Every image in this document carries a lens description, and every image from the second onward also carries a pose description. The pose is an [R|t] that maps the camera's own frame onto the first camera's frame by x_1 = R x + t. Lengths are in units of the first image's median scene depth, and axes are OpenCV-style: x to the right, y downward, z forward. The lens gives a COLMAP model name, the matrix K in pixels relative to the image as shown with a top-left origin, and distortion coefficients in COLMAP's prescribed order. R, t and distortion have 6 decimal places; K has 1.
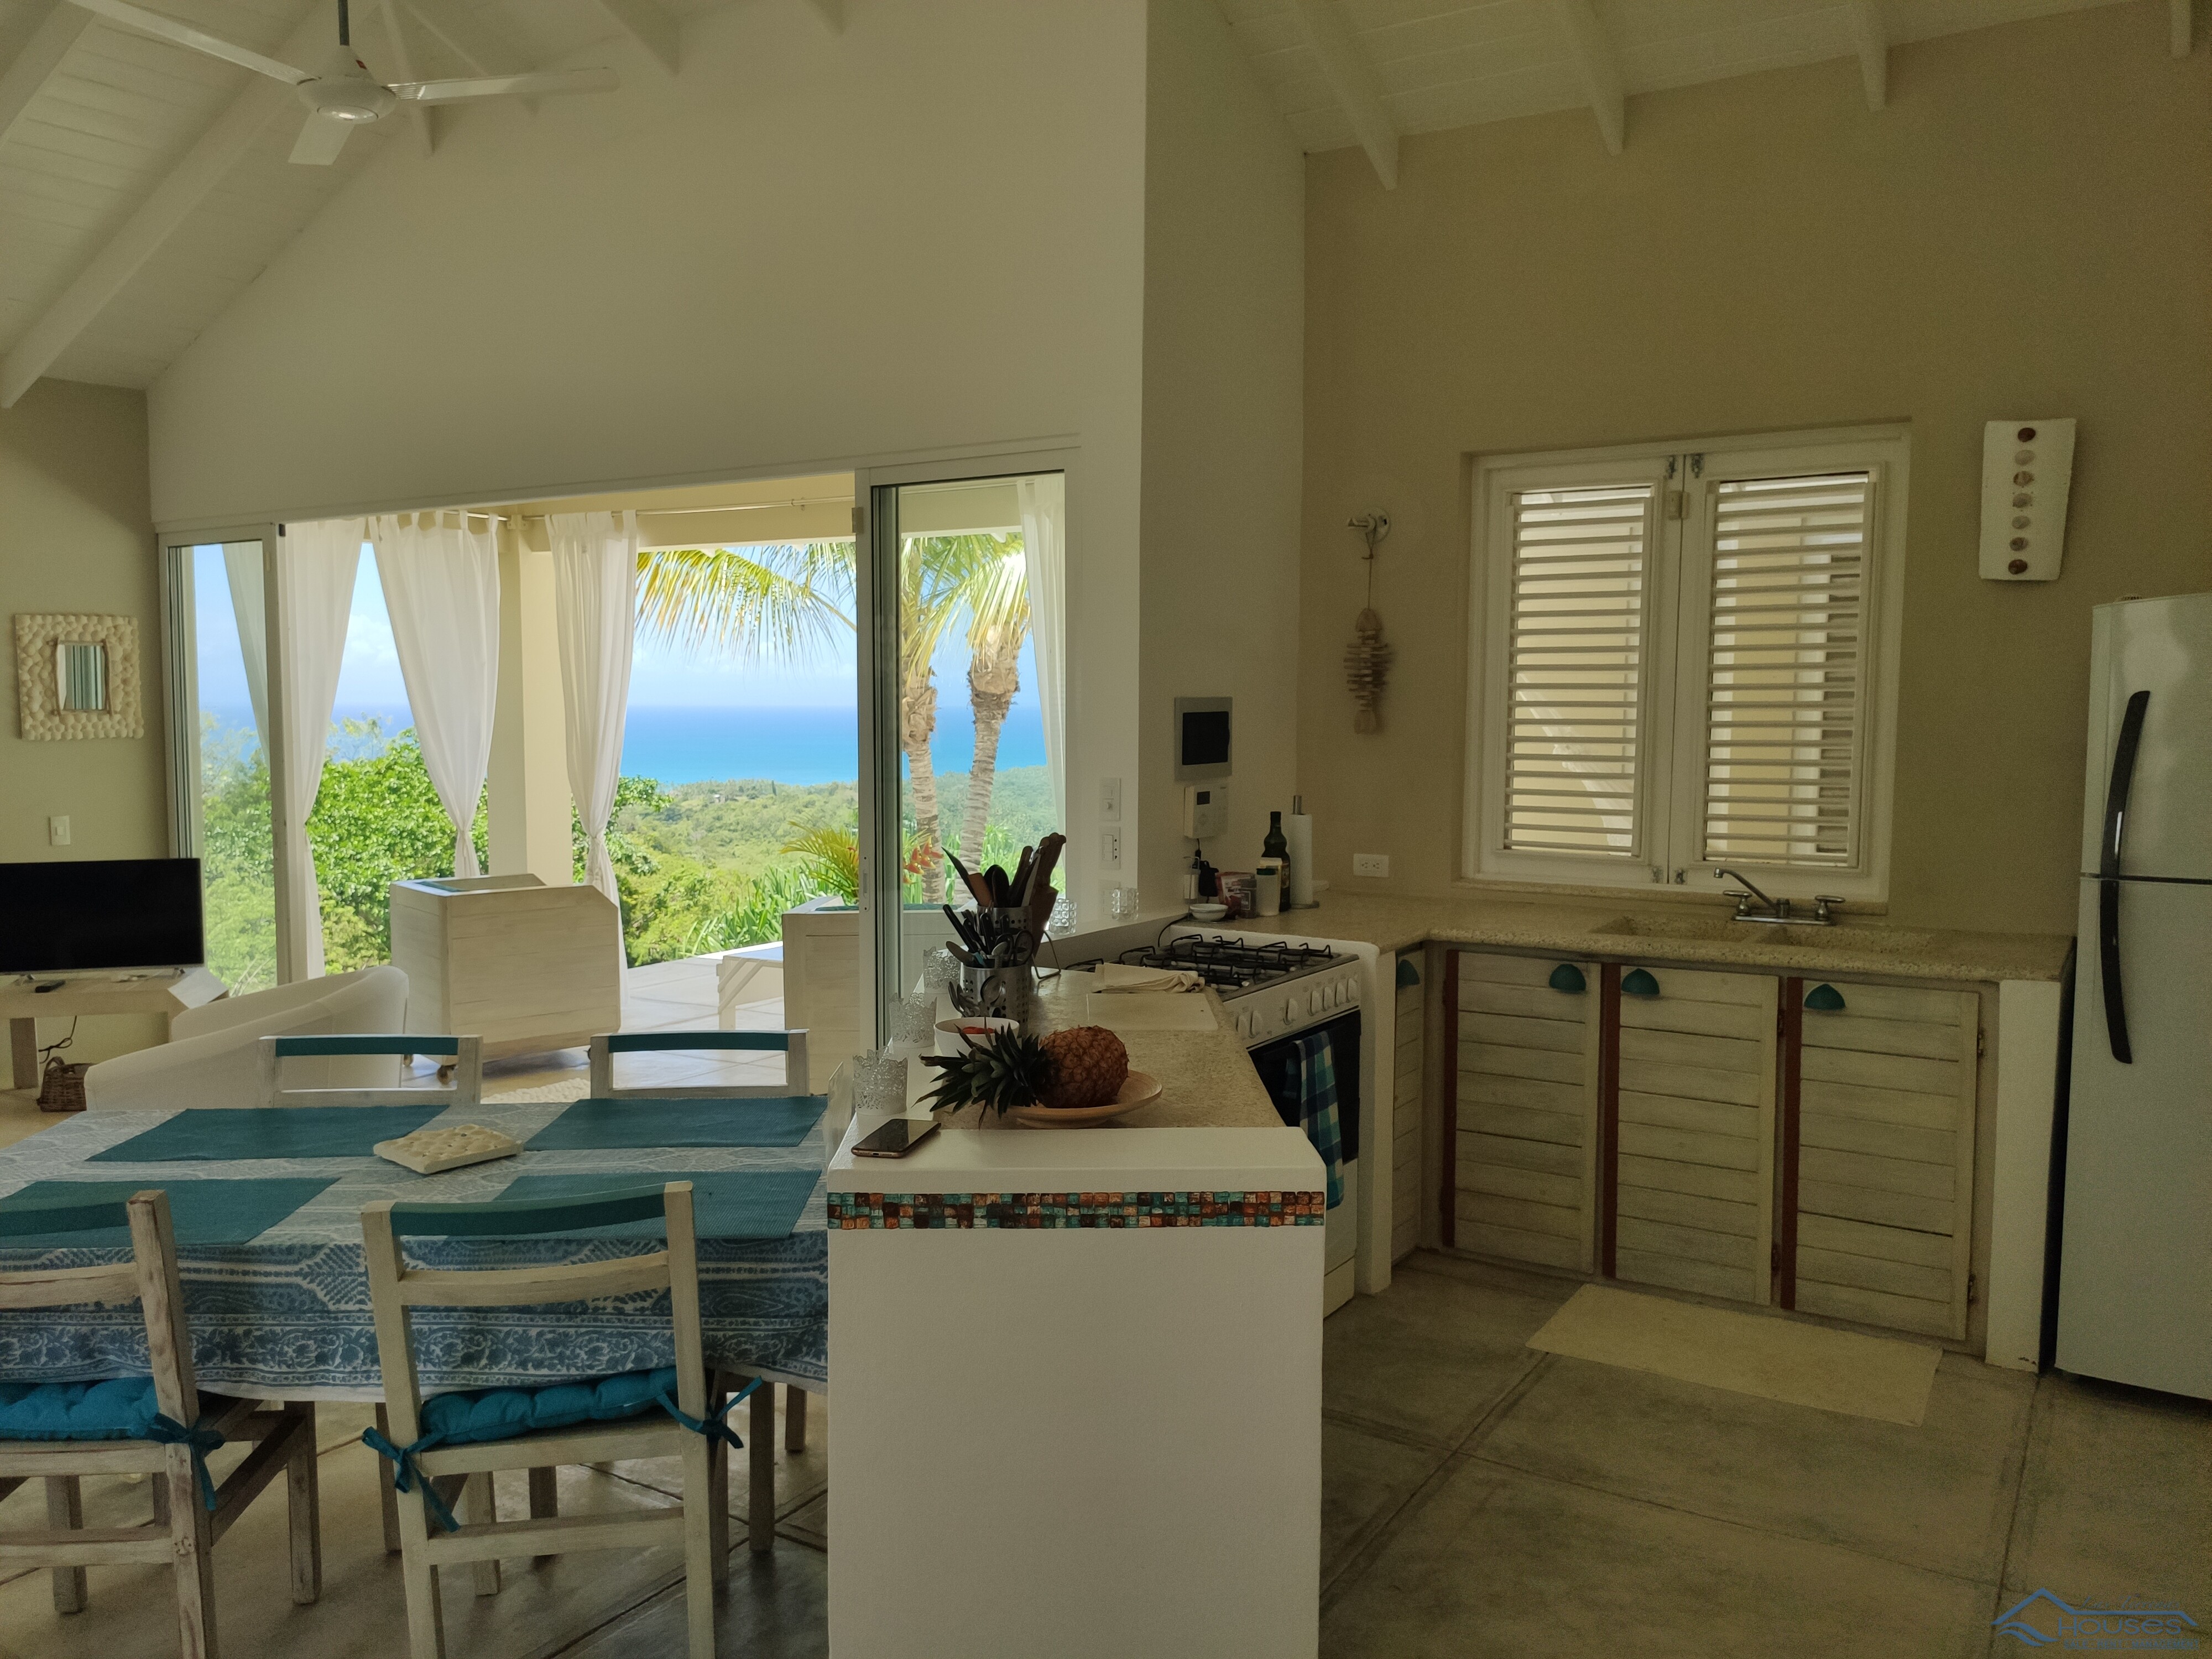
lens RADIAL K [[1665.3, 0, 1112.3], [0, 1665.3, 801.1], [0, 0, 1]] dist [0.075693, -0.116829]
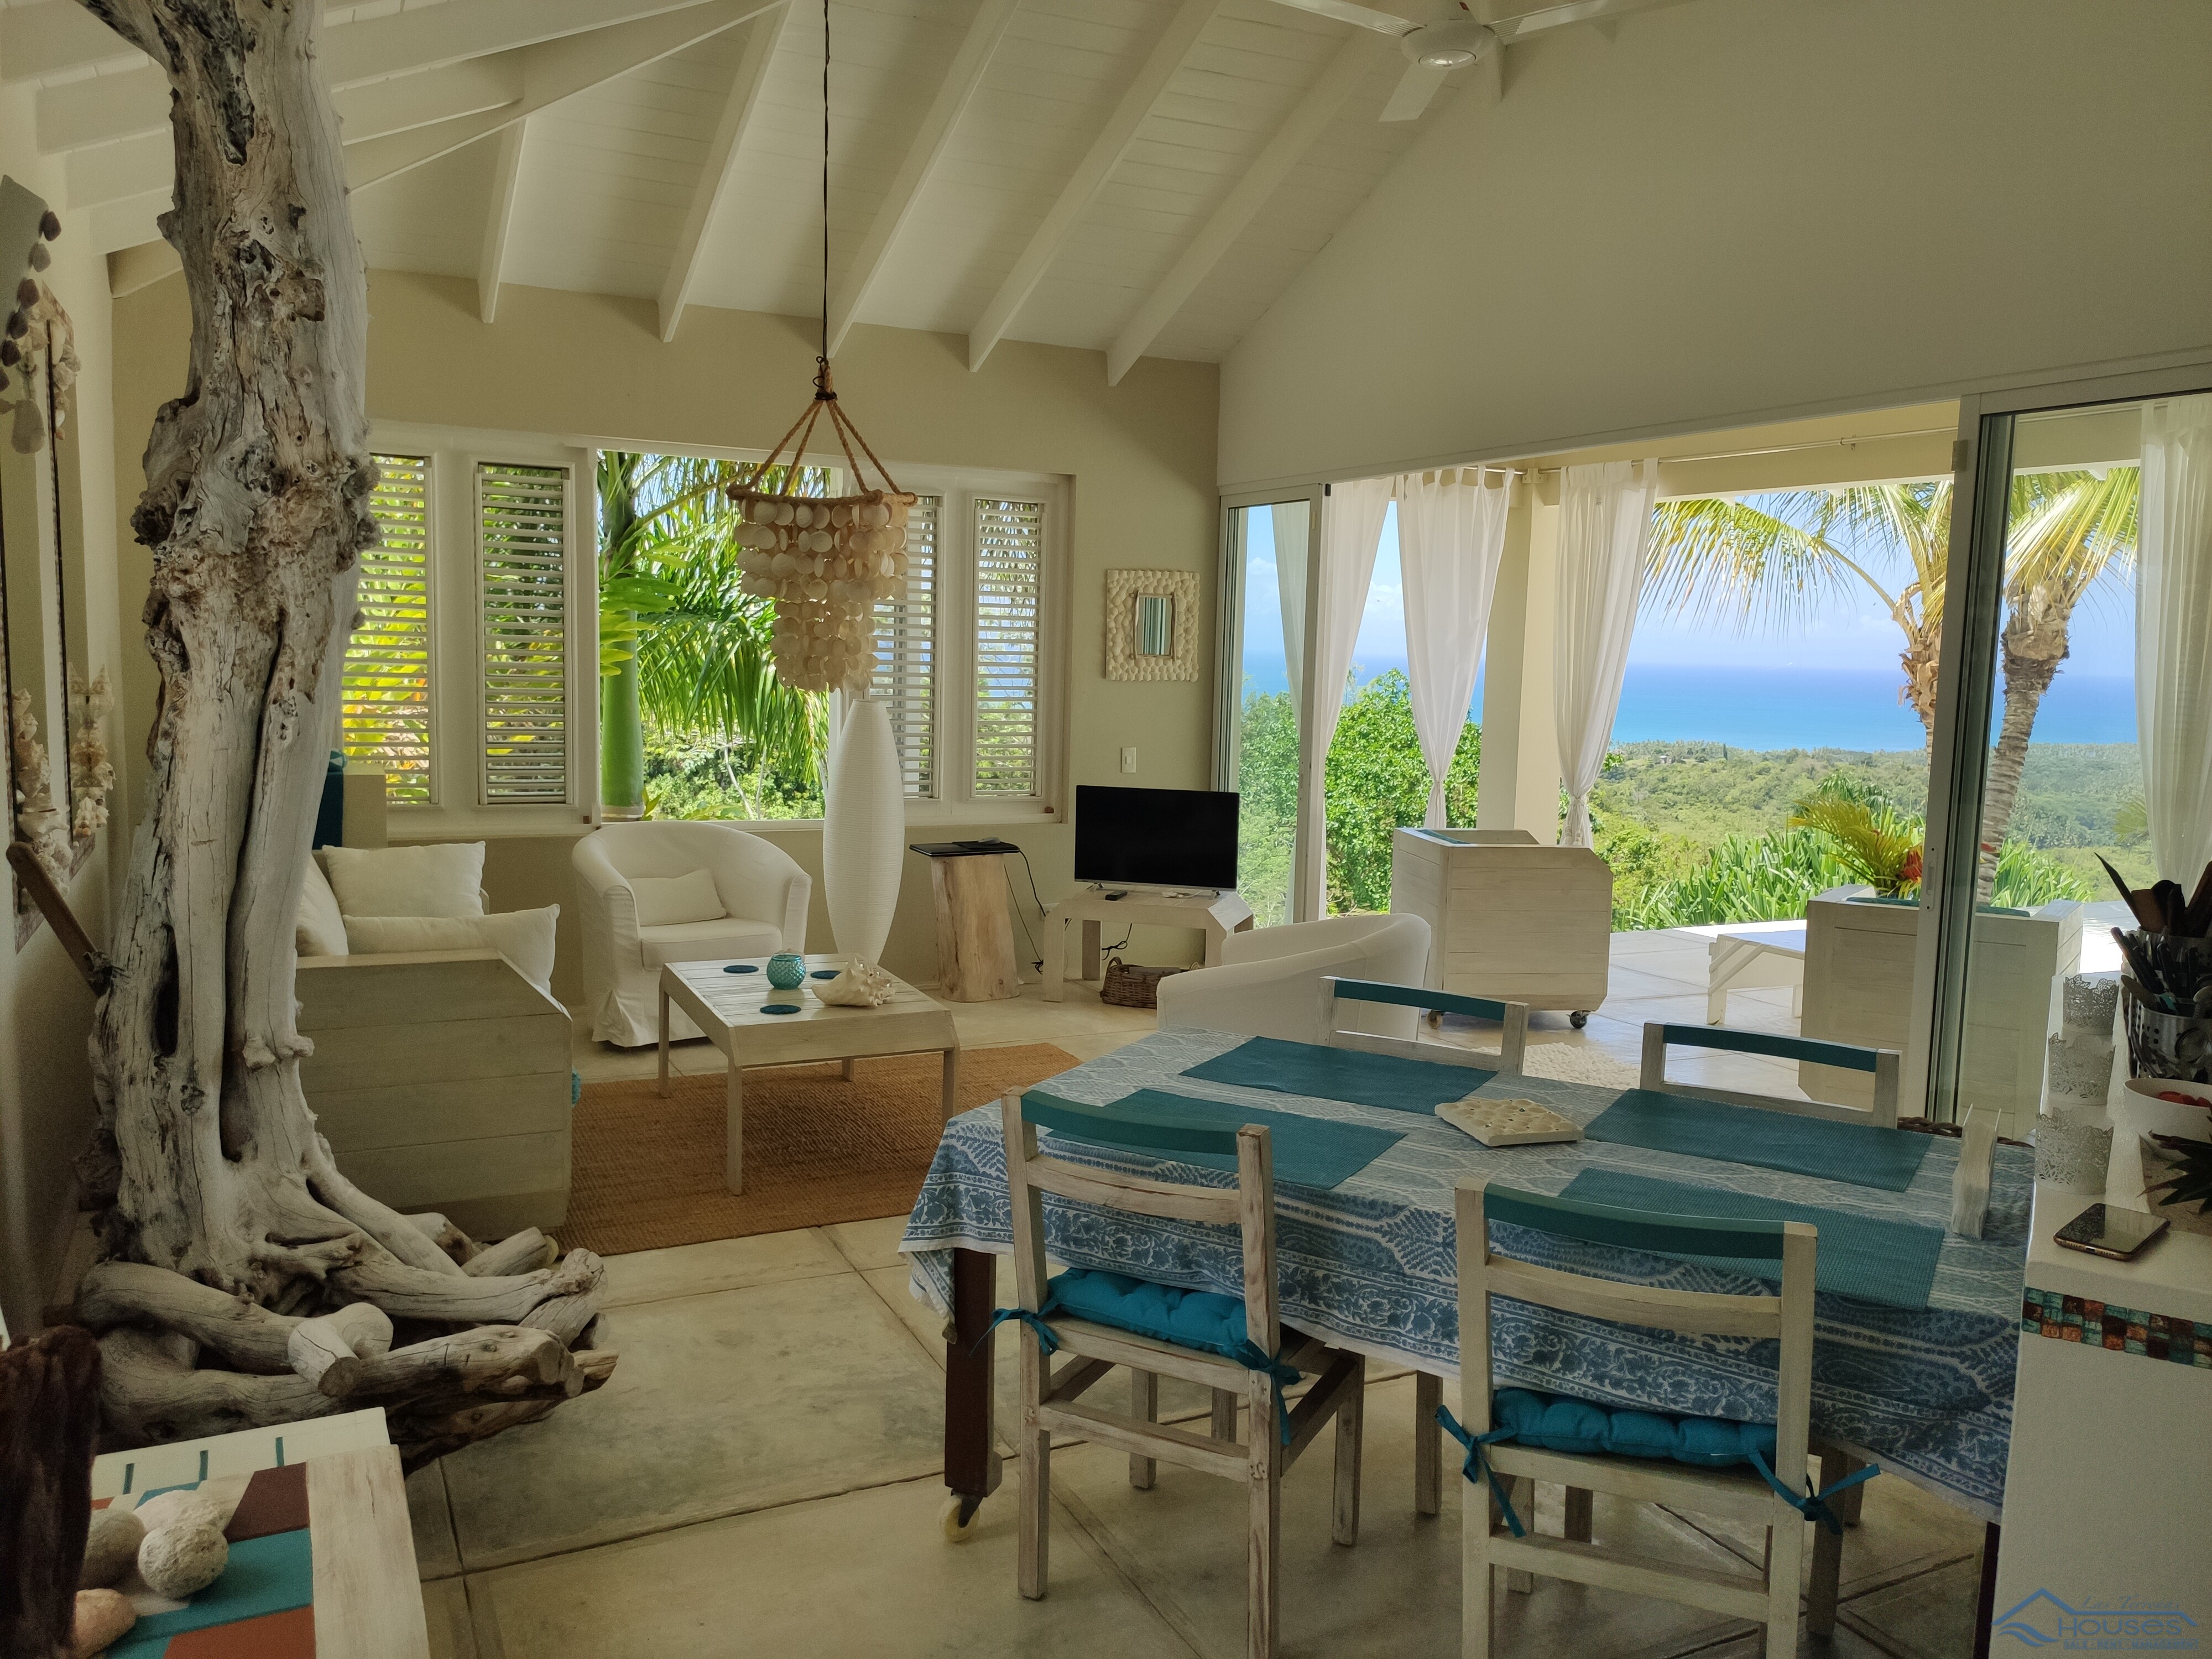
lens RADIAL K [[1665.3, 0, 1112.3], [0, 1665.3, 801.1], [0, 0, 1]] dist [0.075693, -0.116829]
pose [[0.852239, 0.072608, -0.518090, -0.106881], [-0.059013, 0.997344, 0.042699, -0.005178], [0.519814, -0.005816, 0.854260, 0.063768]]
